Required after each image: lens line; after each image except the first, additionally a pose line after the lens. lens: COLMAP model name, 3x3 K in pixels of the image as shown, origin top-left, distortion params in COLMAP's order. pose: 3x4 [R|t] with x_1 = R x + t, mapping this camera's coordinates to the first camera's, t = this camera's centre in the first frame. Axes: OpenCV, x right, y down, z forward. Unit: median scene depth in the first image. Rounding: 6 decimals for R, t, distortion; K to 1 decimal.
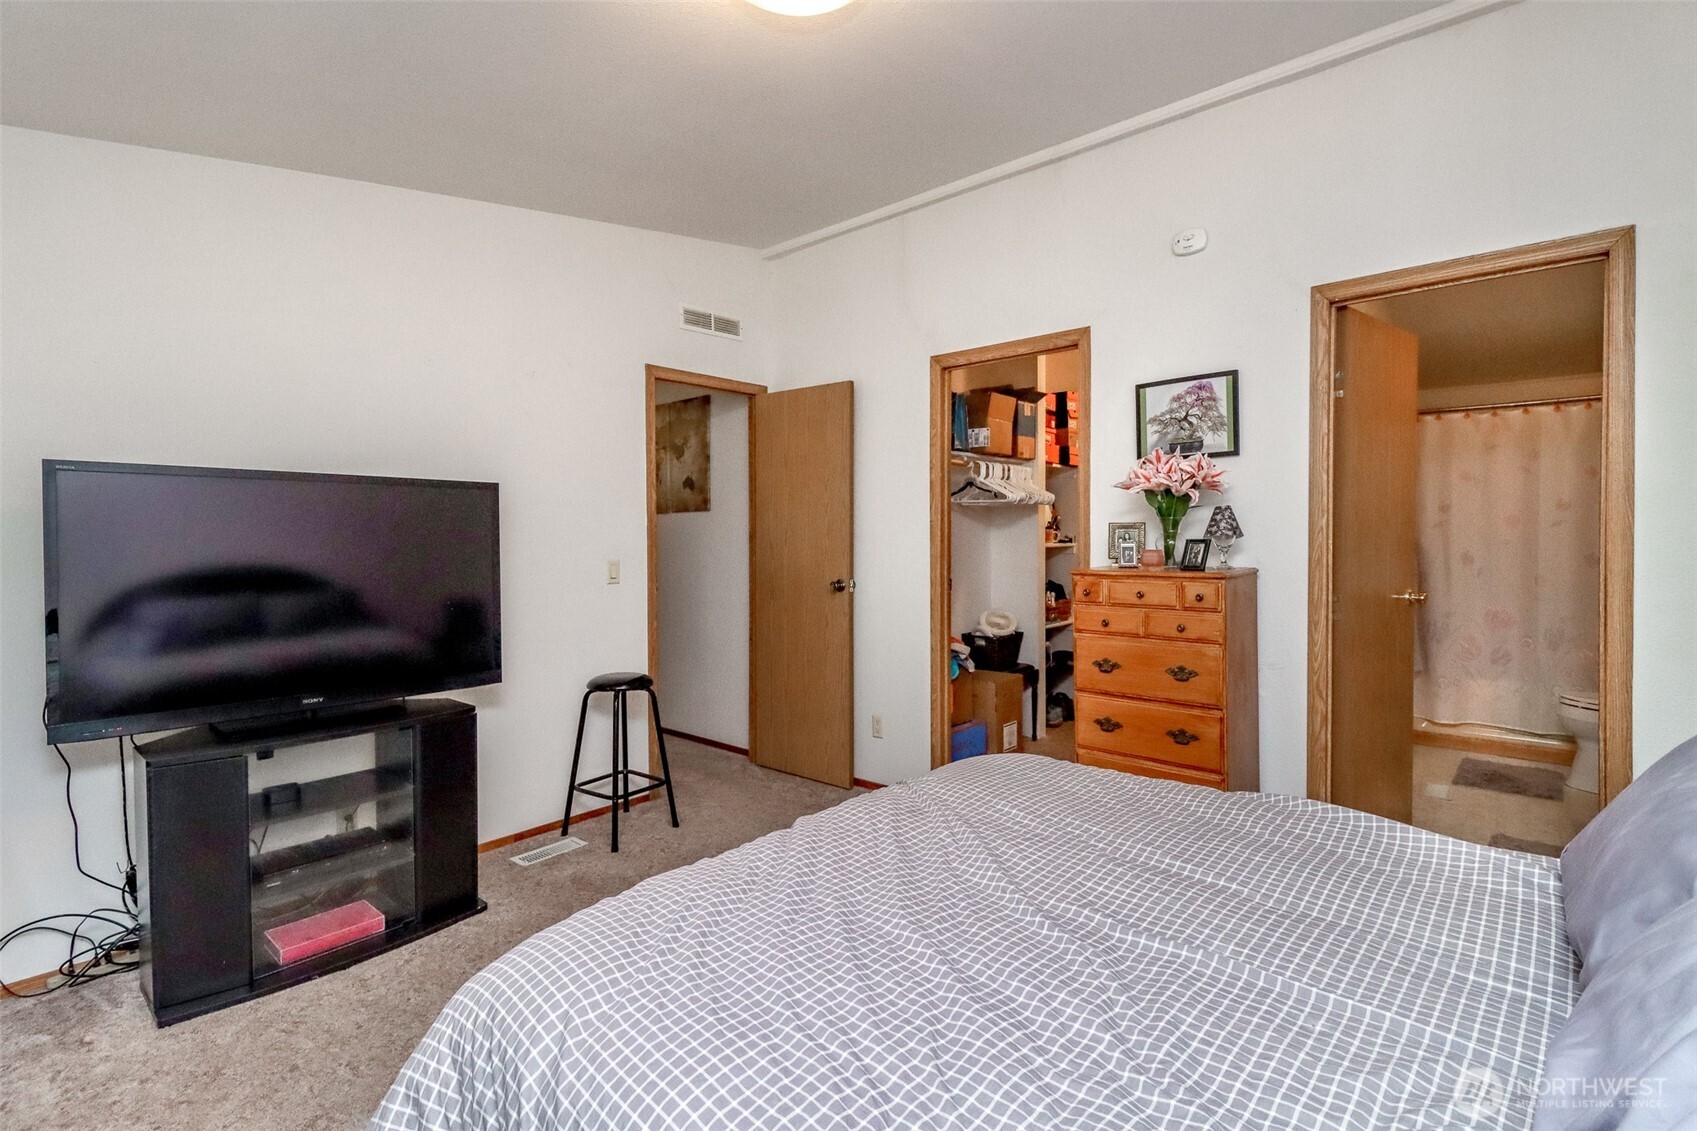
lens RADIAL K [[766.0, 0, 854.6], [0, 766.0, 554.4], [0, 0, 1]] dist [0.004670, 0.000066]
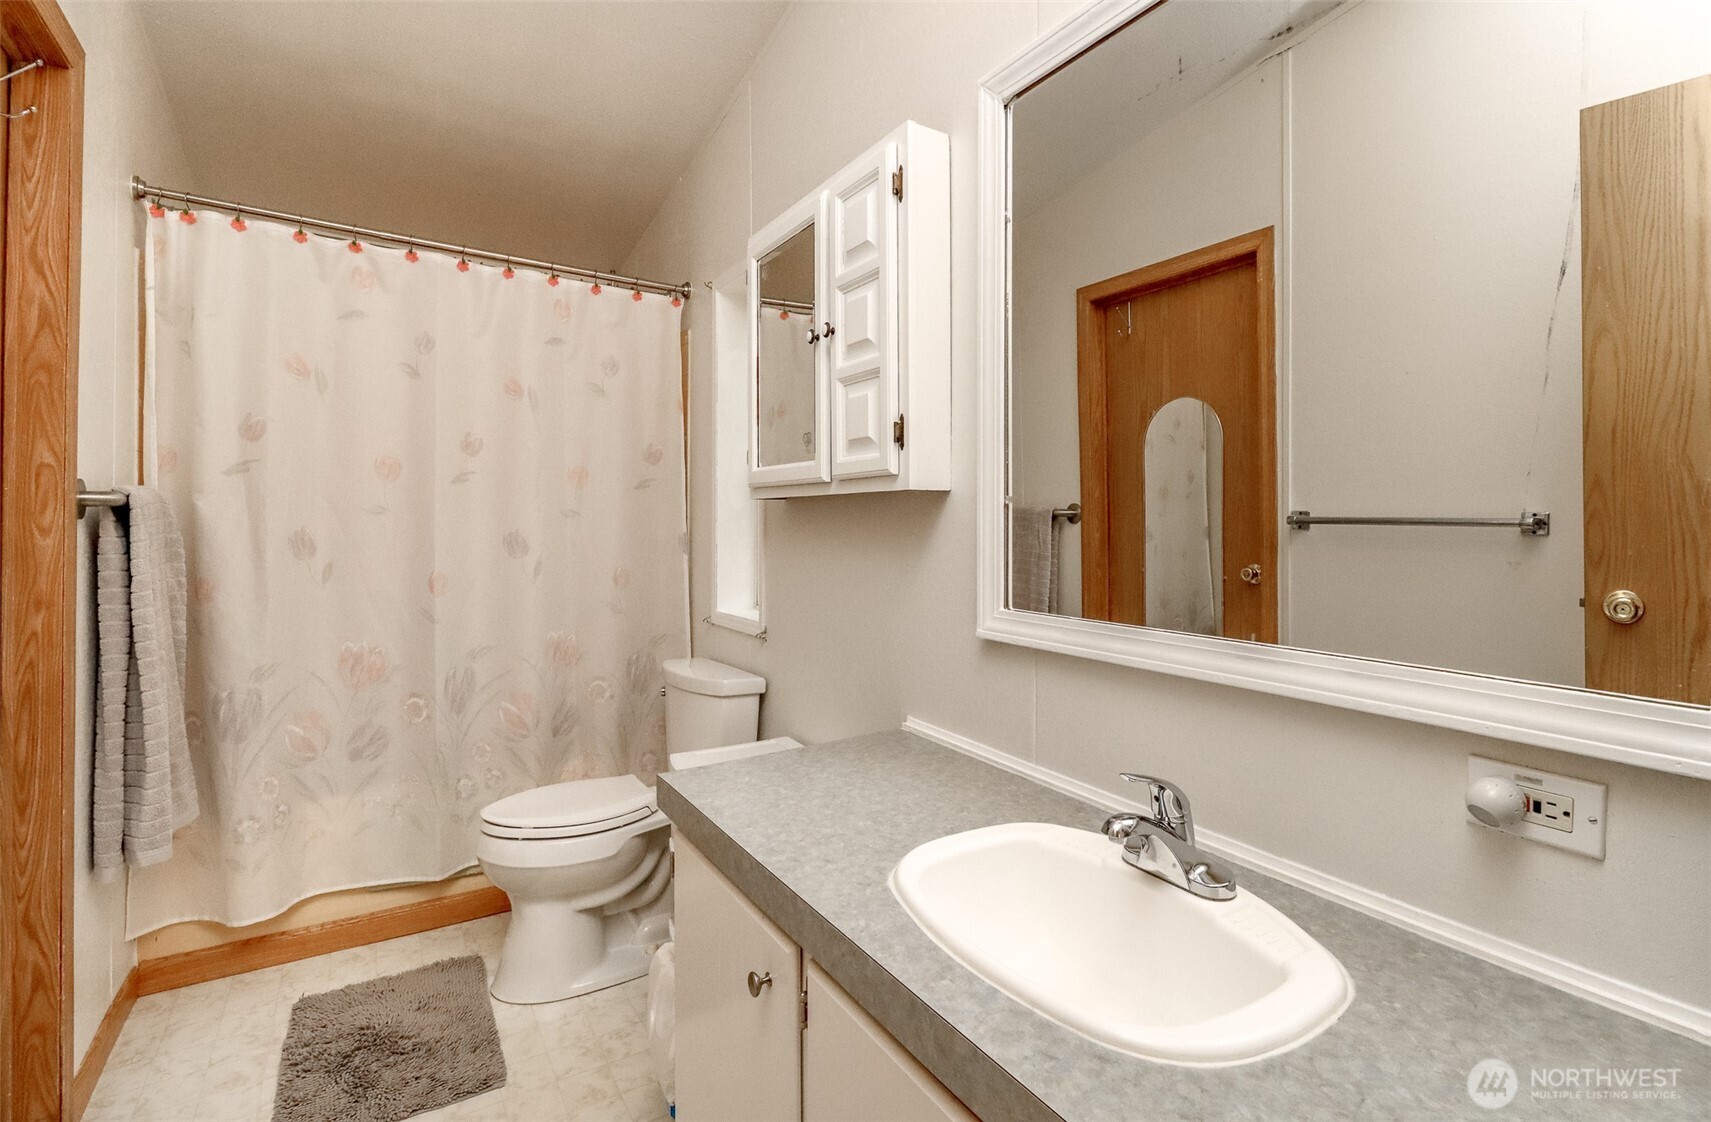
lens RADIAL K [[775.5, 0, 858.2], [0, 775.5, 522.6], [0, 0, 1]] dist [-0.002623, -0.000344]
pose [[0.283067, 0.007511, 0.959071, 0.707081], [0.012873, 0.999850, -0.011630, 0.003616], [-0.959014, 0.015638, 0.282927, 0.868891]]
